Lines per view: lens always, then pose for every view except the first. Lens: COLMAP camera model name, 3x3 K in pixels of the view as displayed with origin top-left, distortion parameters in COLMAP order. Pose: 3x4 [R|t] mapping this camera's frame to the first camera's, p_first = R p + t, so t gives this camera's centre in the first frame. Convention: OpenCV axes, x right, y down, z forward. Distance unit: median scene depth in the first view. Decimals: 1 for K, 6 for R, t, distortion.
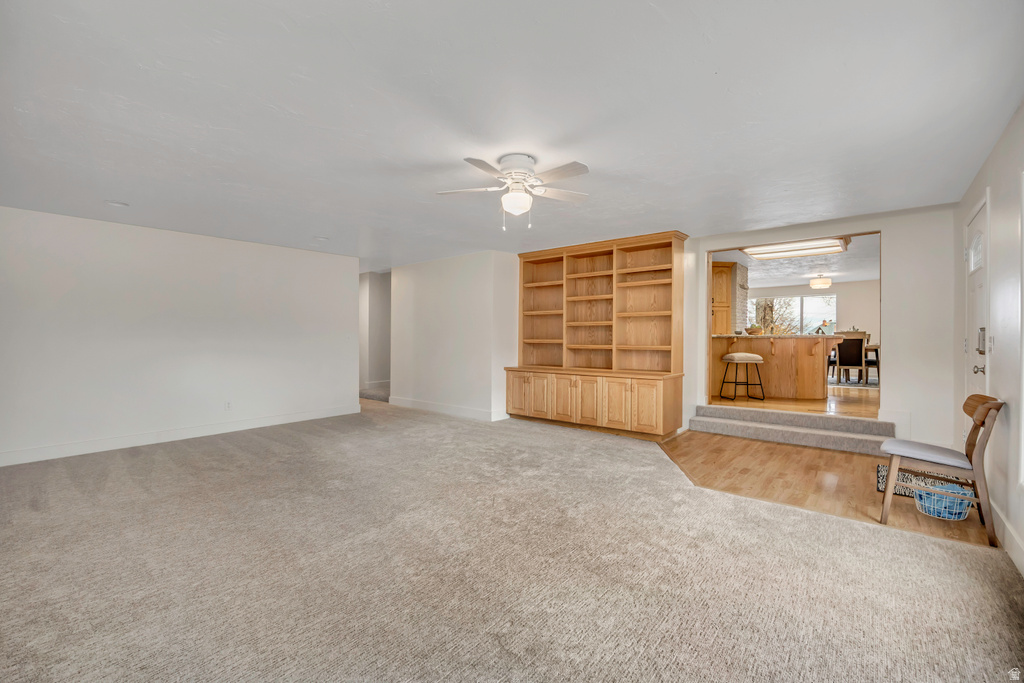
lens RADIAL K [[446.0, 0, 516.0], [0, 446.0, 337.2], [0, 0, 1]] dist [0.001323, 0.000039]
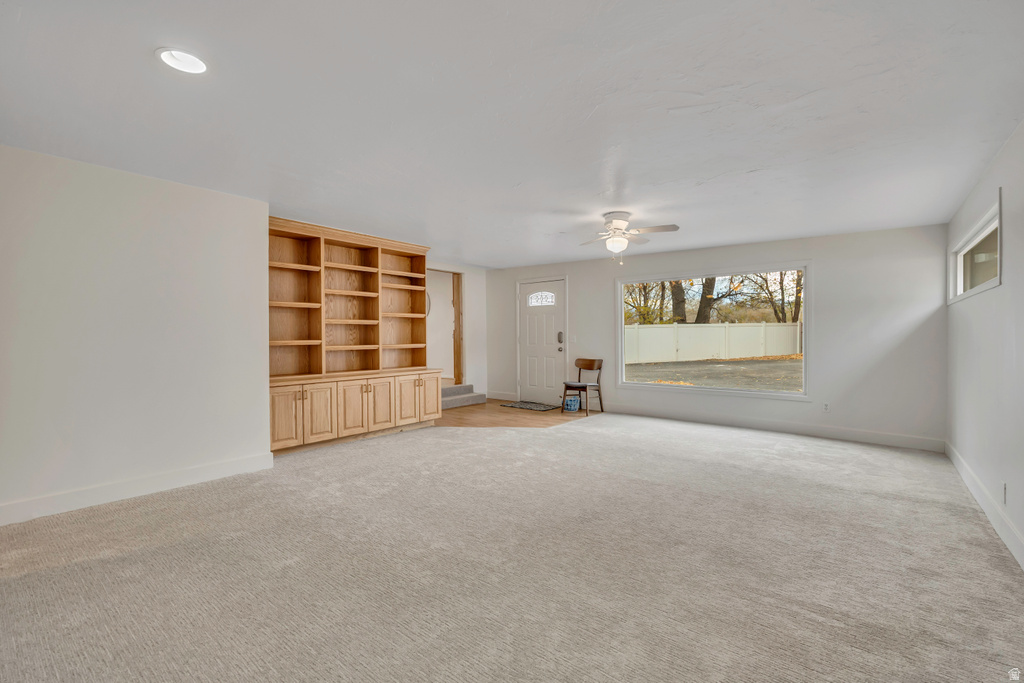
lens RADIAL K [[446.0, 0, 518.0], [0, 446.0, 342.6], [0, 0, 1]] dist [0.001323, 0.000039]
pose [[-0.022997, -0.015440, 0.999616, -0.719717], [0.005965, 0.999861, 0.015581, -0.000847], [-0.999718, 0.006321, -0.022902, 0.665850]]
